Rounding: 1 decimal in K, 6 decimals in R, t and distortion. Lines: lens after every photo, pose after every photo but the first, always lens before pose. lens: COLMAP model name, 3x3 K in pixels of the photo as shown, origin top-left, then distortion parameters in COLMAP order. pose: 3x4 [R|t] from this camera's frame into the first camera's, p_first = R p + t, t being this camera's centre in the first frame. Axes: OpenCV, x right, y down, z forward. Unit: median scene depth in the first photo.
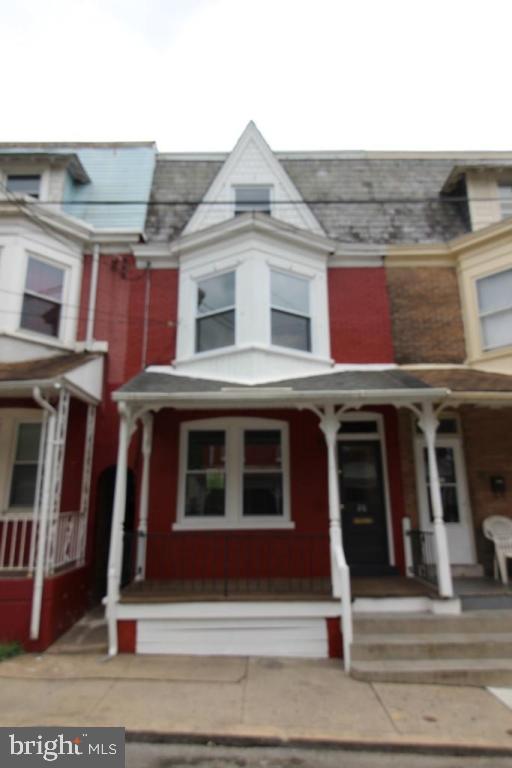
lens RADIAL K [[517.0, 0, 263.9], [0, 517.0, 377.8], [0, 0, 1]] dist [0.008609, -0.005346]
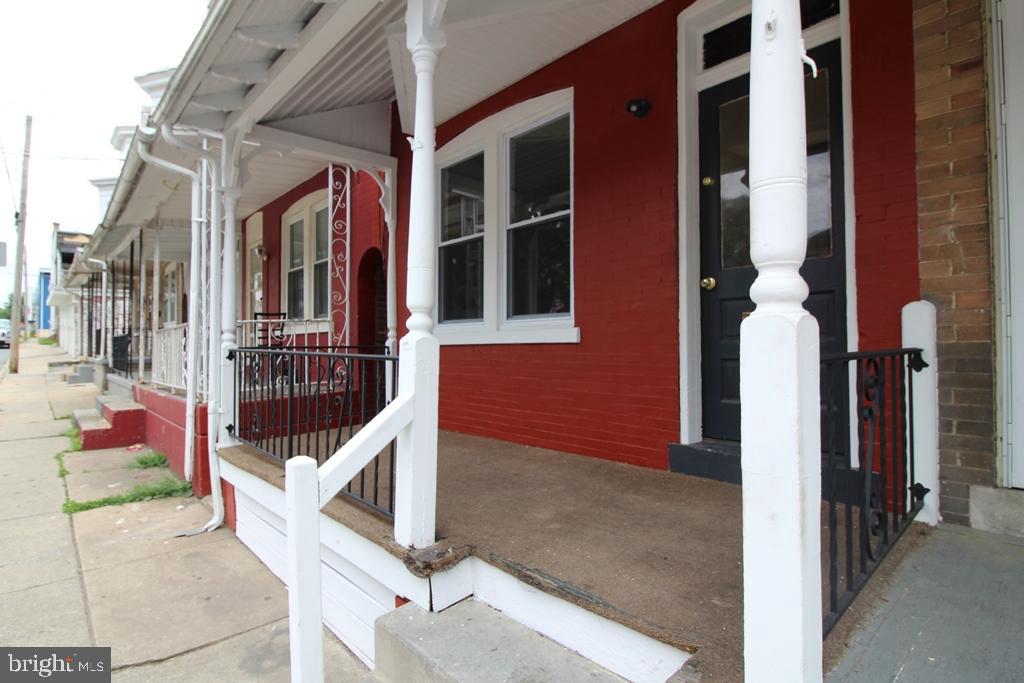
lens RADIAL K [[534.2, 0, 502.6], [0, 534.2, 340.5], [0, 0, 1]] dist [-0.005002, -0.005799]
pose [[0.656398, -0.005104, -0.754398, 0.325528], [0.200858, 0.965066, 0.168236, 0.198419], [0.727185, -0.261957, 0.634492, 0.661457]]
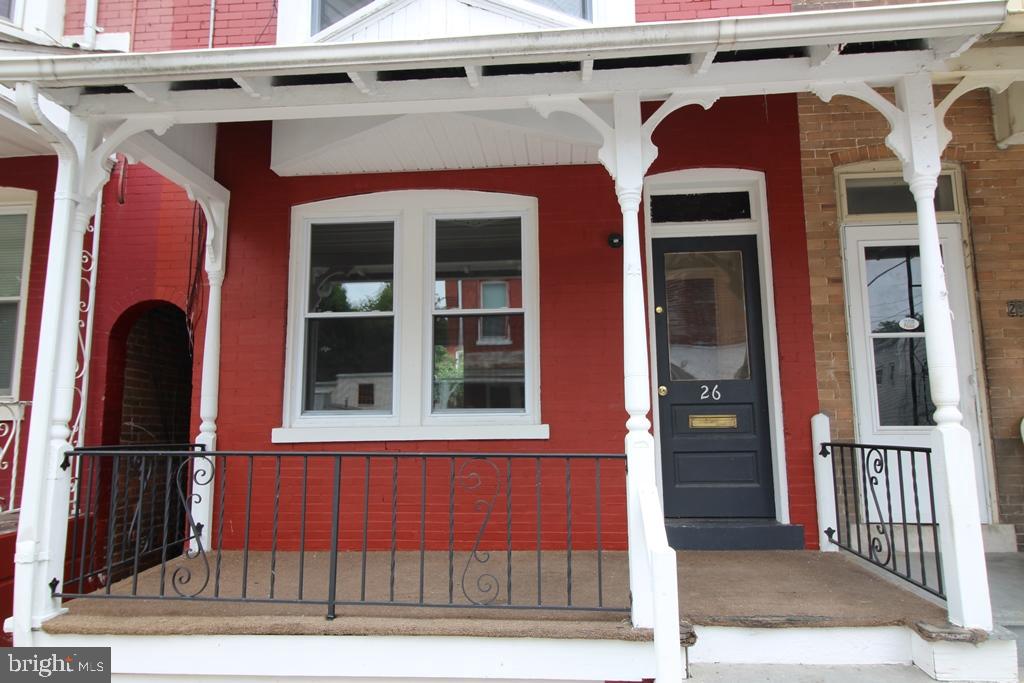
lens RADIAL K [[689.3, 0, 507.3], [0, 689.3, 340.7], [0, 0, 1]] dist [0.008609, -0.005346]
pose [[0.996386, -0.012768, -0.083982, 0.070336], [0.023658, 0.991233, 0.129988, 0.130994], [0.081586, -0.131505, 0.987953, 0.428508]]
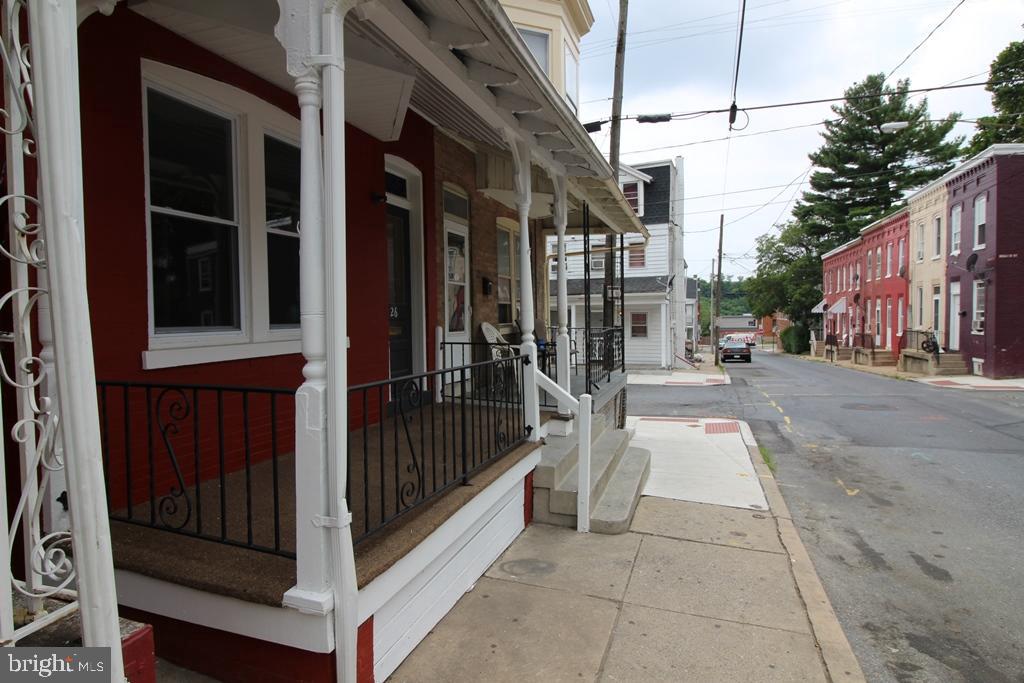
lens RADIAL K [[572.7, 0, 512.3], [0, 572.7, 339.8], [0, 0, 1]] dist [-0.000181, 0.000107]
pose [[0.328364, -0.038492, 0.943767, -0.438428], [-0.251701, 0.959475, 0.126707, 0.156818], [-0.910398, -0.279153, 0.305368, 0.635580]]
